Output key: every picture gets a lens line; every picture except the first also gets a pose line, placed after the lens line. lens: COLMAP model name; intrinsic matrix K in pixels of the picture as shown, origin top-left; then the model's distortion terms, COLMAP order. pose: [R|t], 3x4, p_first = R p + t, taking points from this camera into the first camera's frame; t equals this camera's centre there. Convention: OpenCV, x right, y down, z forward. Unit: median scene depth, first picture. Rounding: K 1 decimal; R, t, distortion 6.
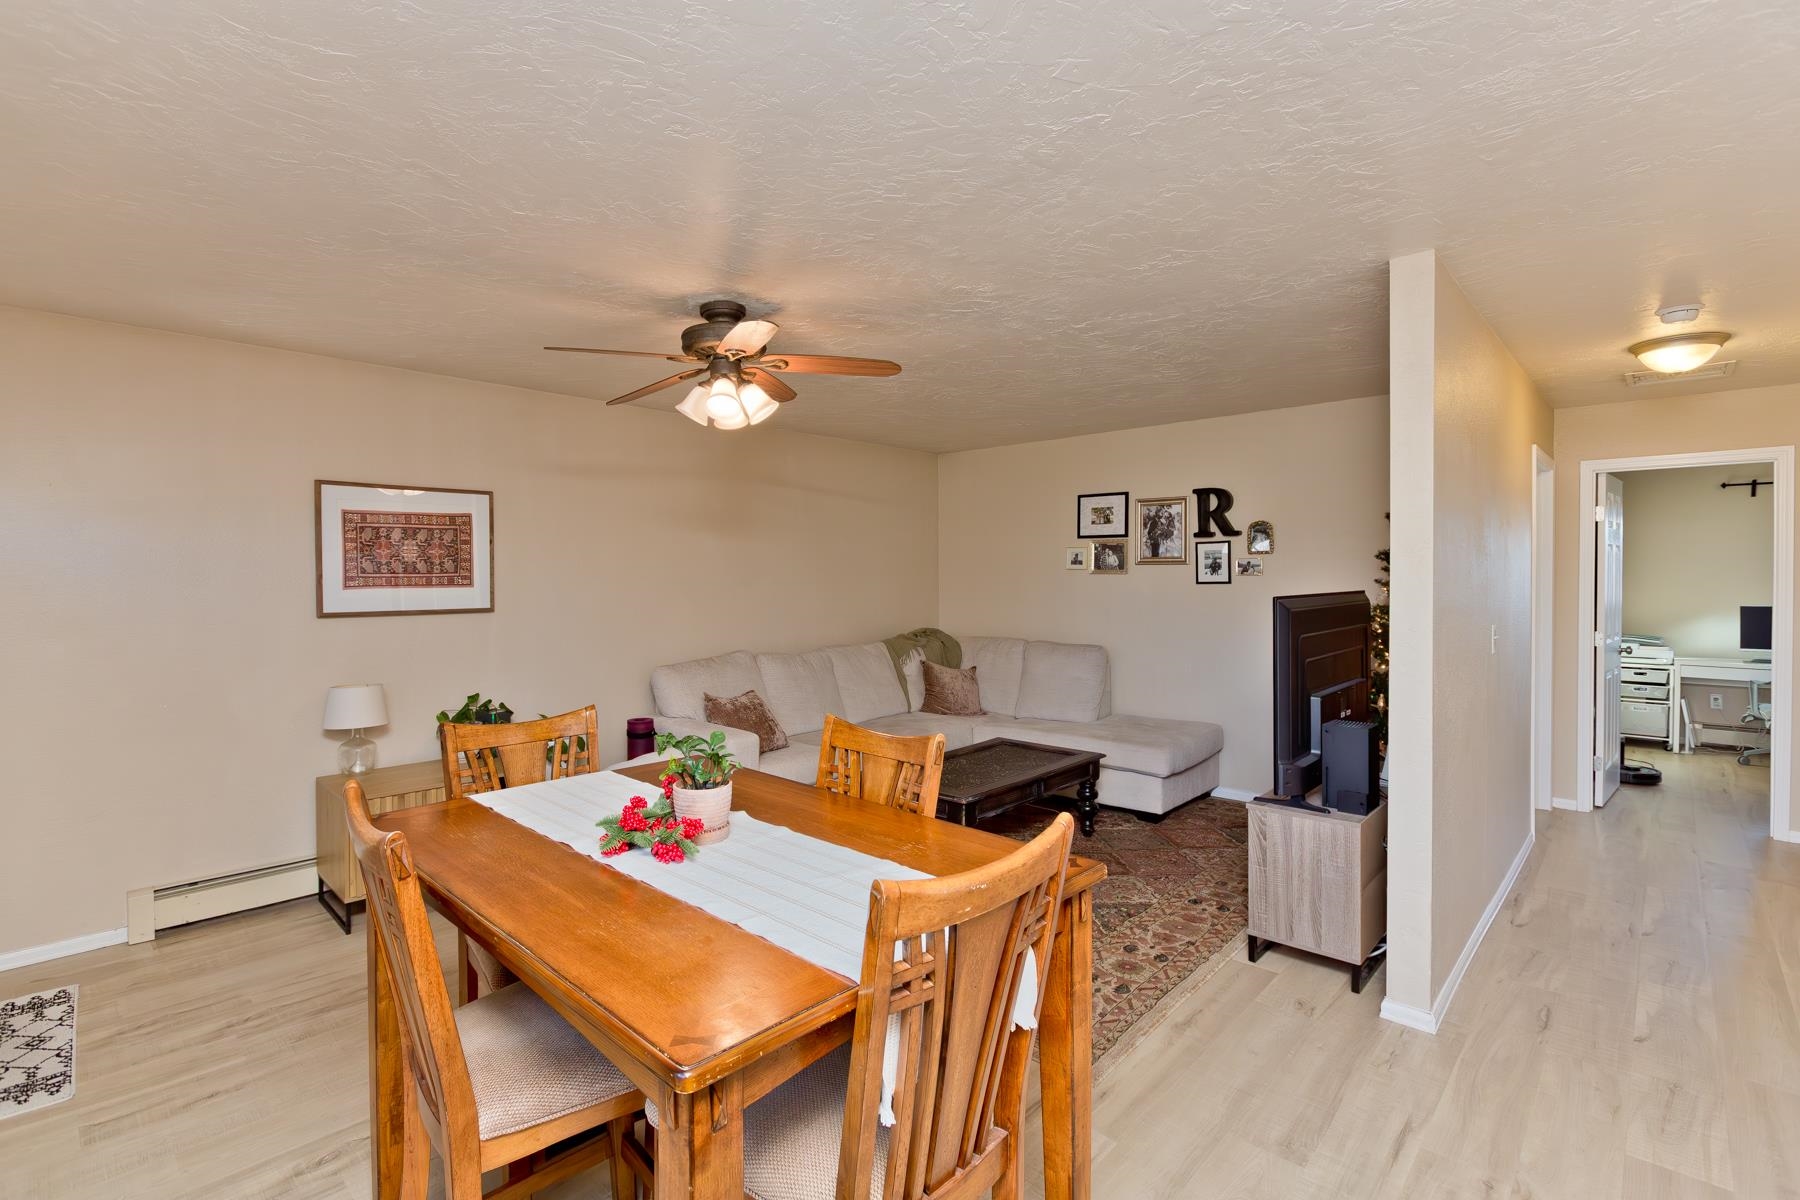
lens RADIAL K [[835.0, 0, 884.3], [0, 835.0, 576.3], [0, 0, 1]] dist [-0.003213, -0.001330]
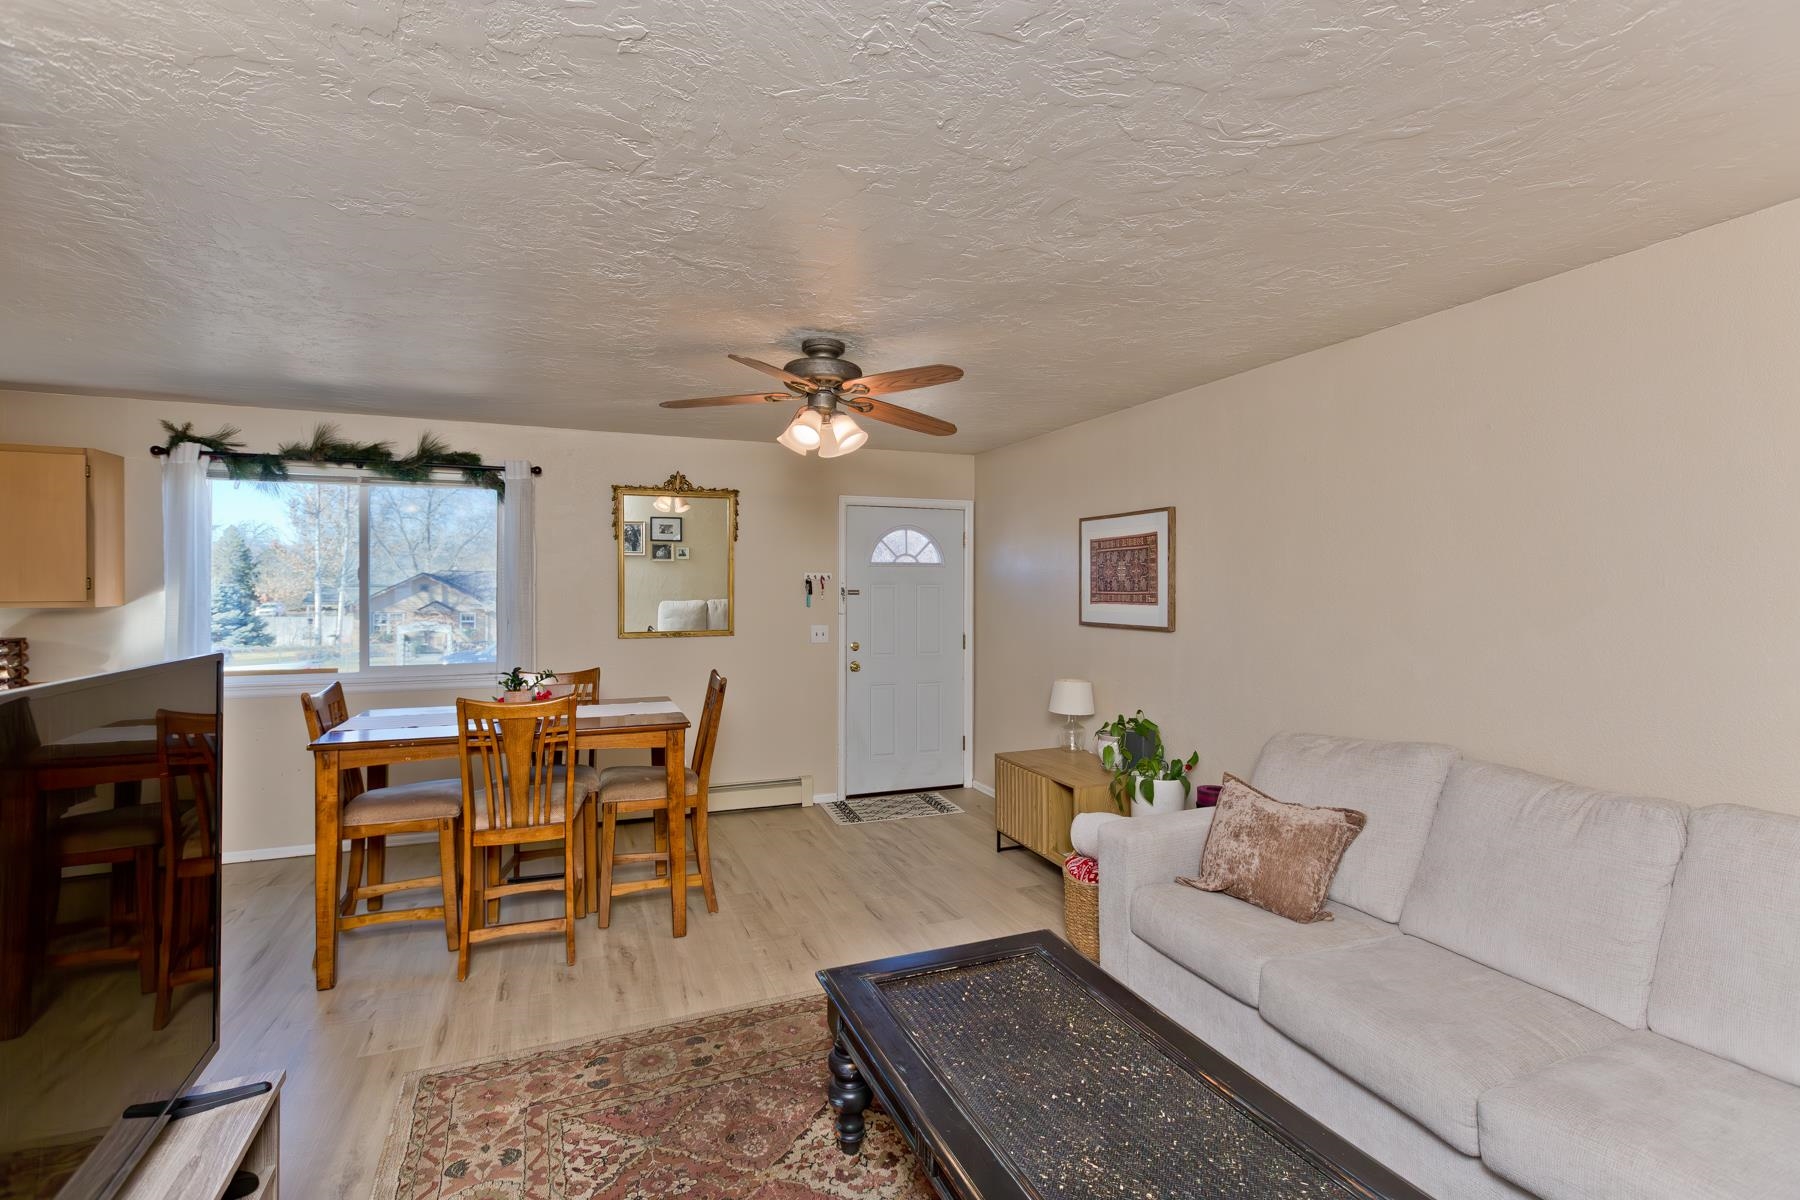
lens RADIAL K [[815.3, 0, 888.6], [0, 815.3, 588.0], [0, 0, 1]] dist [0.001853, 0.000548]
pose [[-0.419952, 0.007012, -0.907519, 0.427164], [-0.000471, 0.999968, 0.007944, -0.012491], [0.907546, 0.003764, -0.419936, 0.907055]]
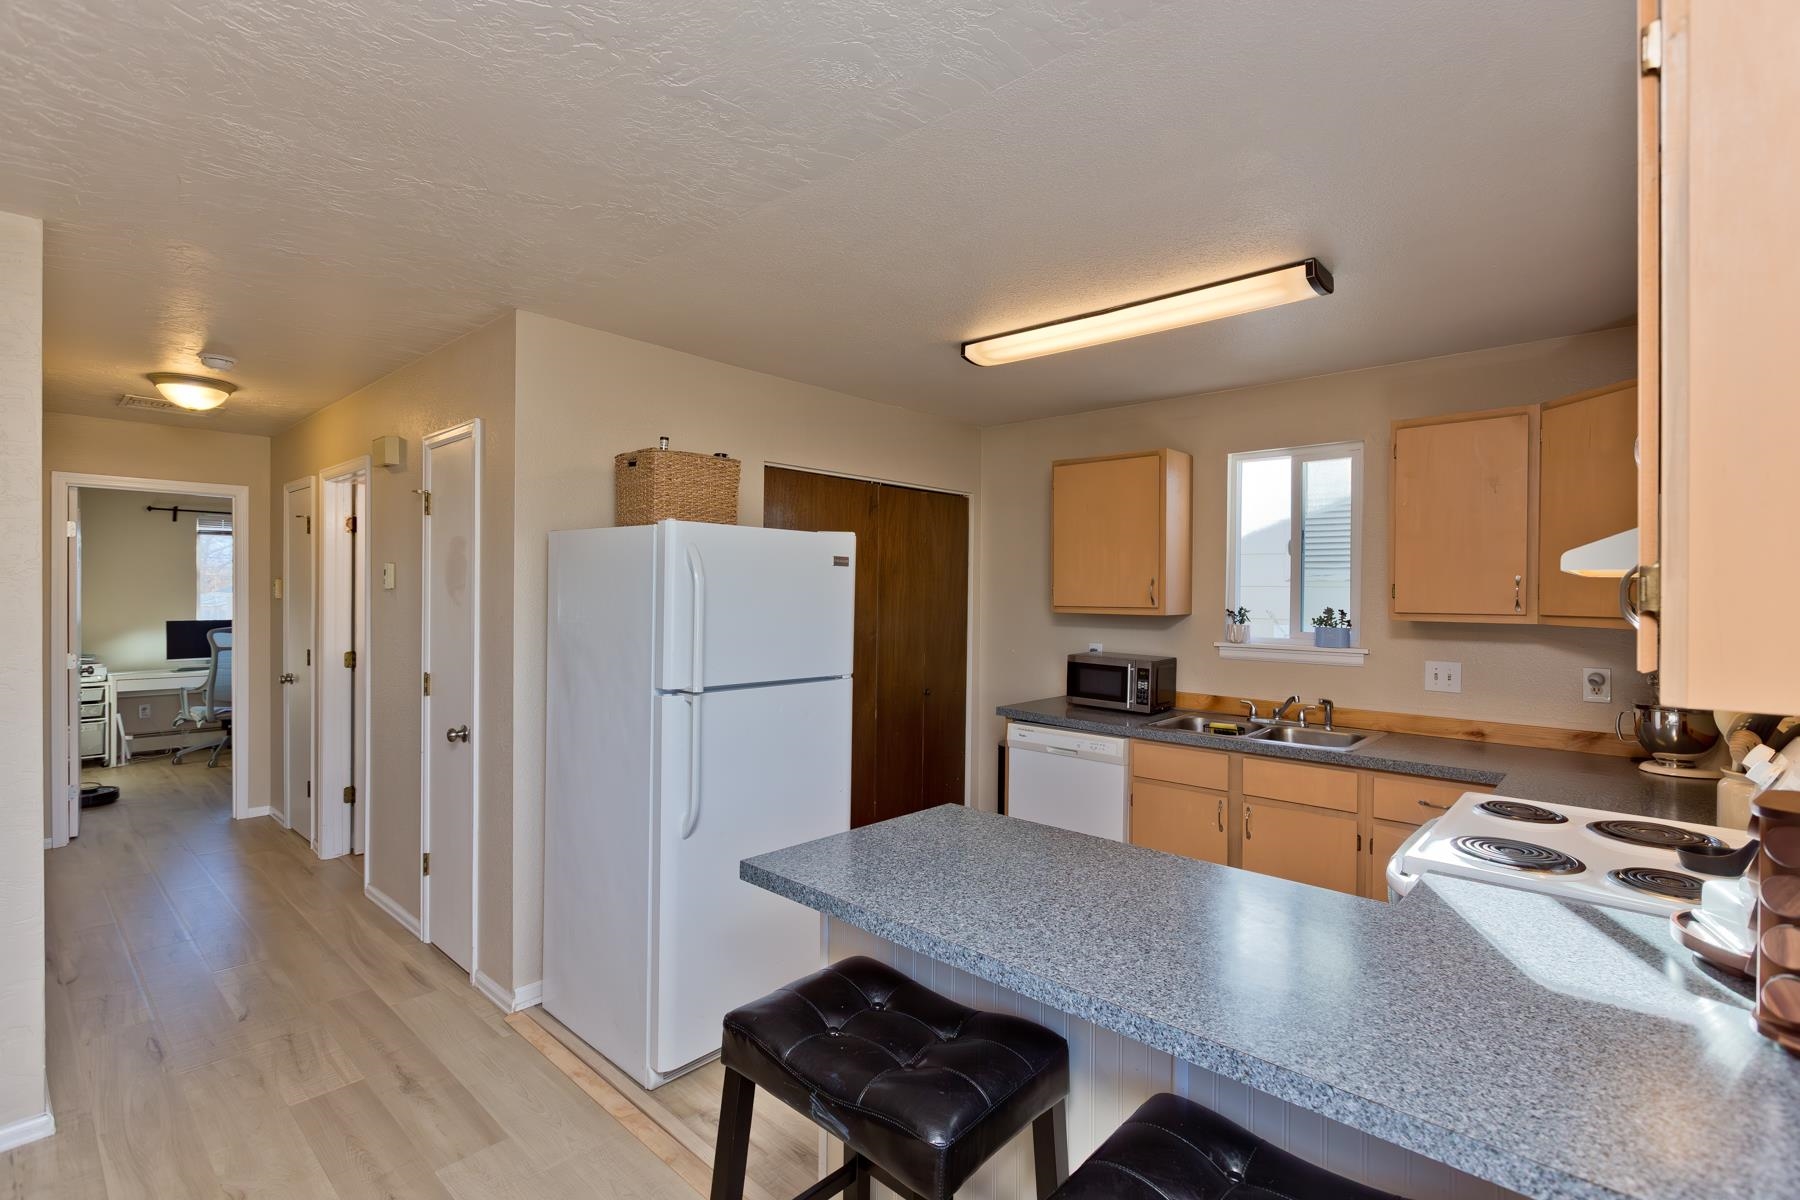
lens RADIAL K [[835.0, 0, 900.3], [0, 835.0, 604.3], [0, 0, 1]] dist [-0.003213, -0.001330]
pose [[-0.026660, -0.014302, 0.999542, -0.125247], [-0.005988, 0.999882, 0.014147, -0.010077], [-0.999627, -0.005608, -0.026743, 0.086326]]
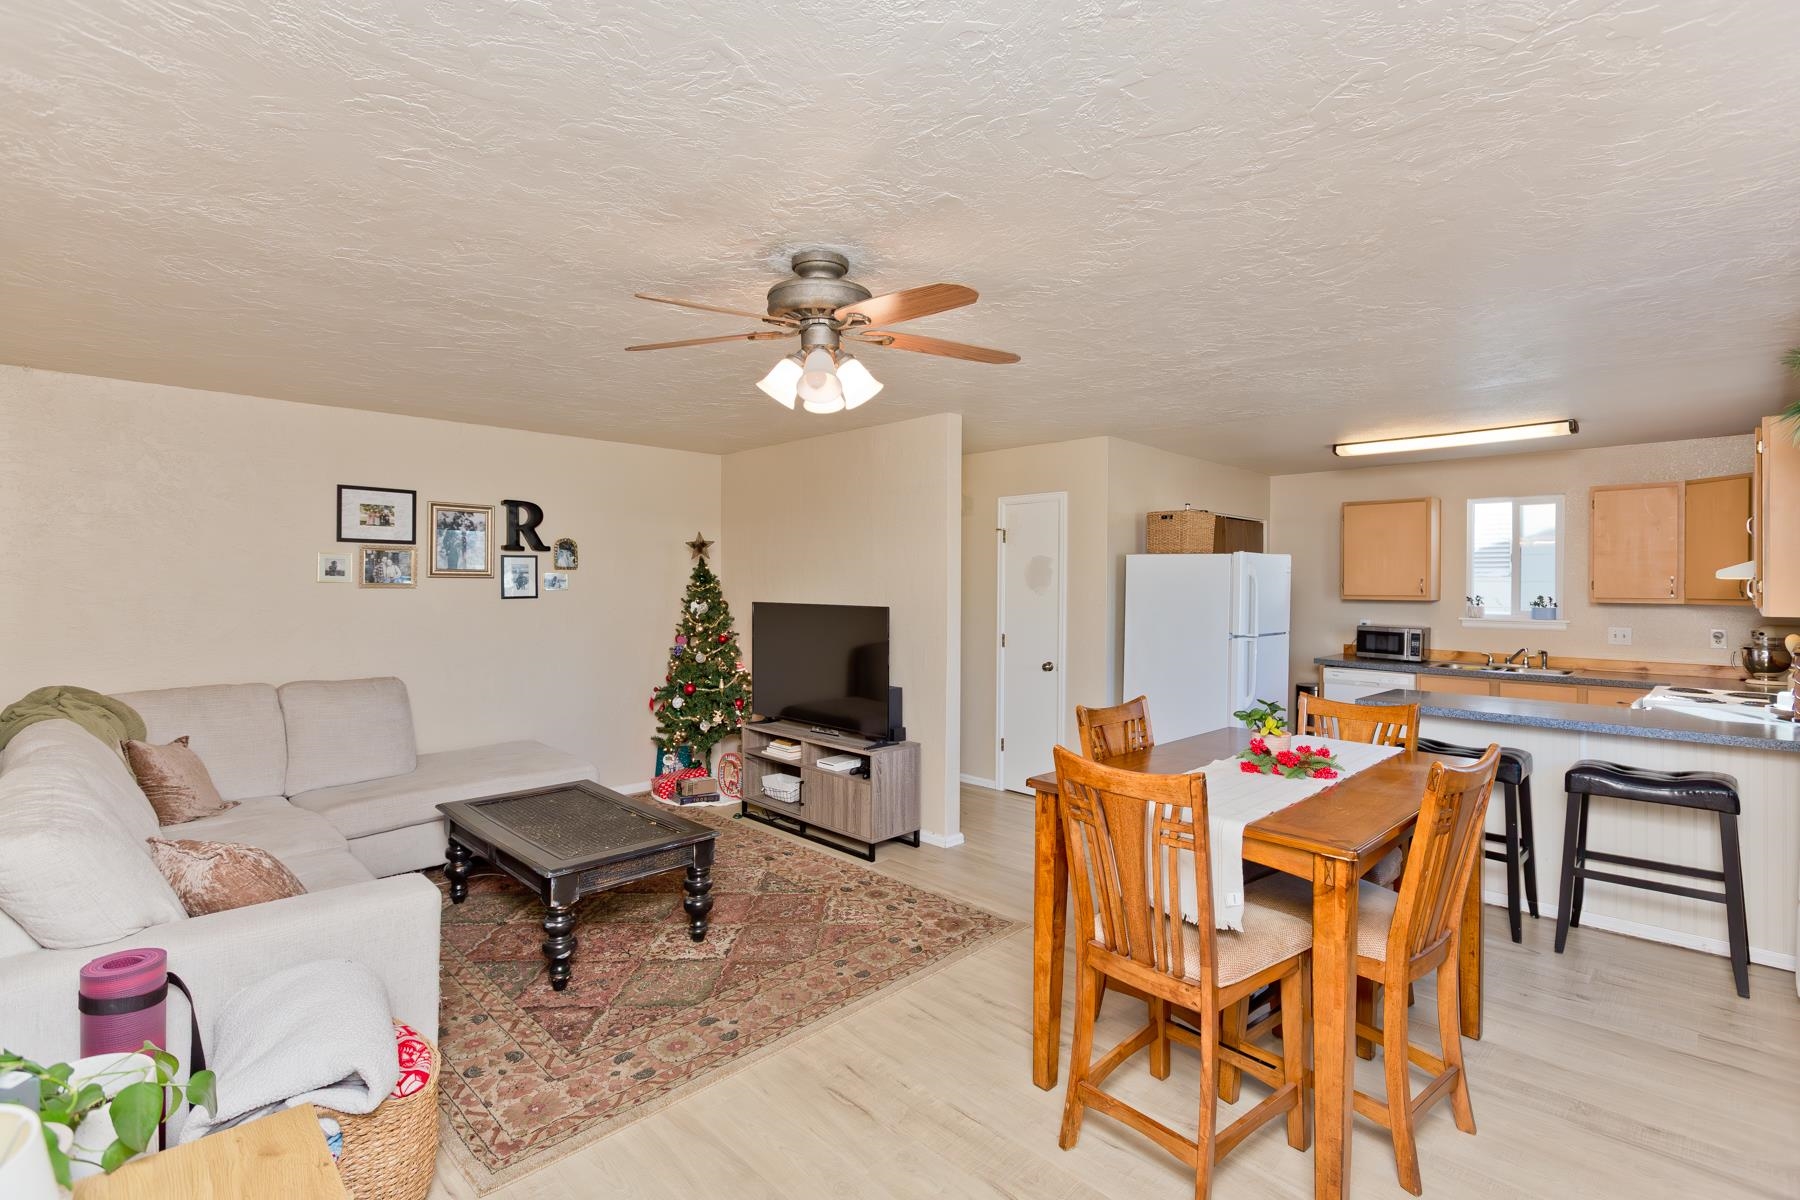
lens RADIAL K [[835.0, 0, 887.6], [0, 835.0, 576.9], [0, 0, 1]] dist [-0.003213, -0.001330]
pose [[0.034761, 0.011859, 0.999325, -0.591679], [-0.004909, 0.999920, -0.011695, -0.007146], [-0.999384, -0.004499, 0.034816, 0.546428]]
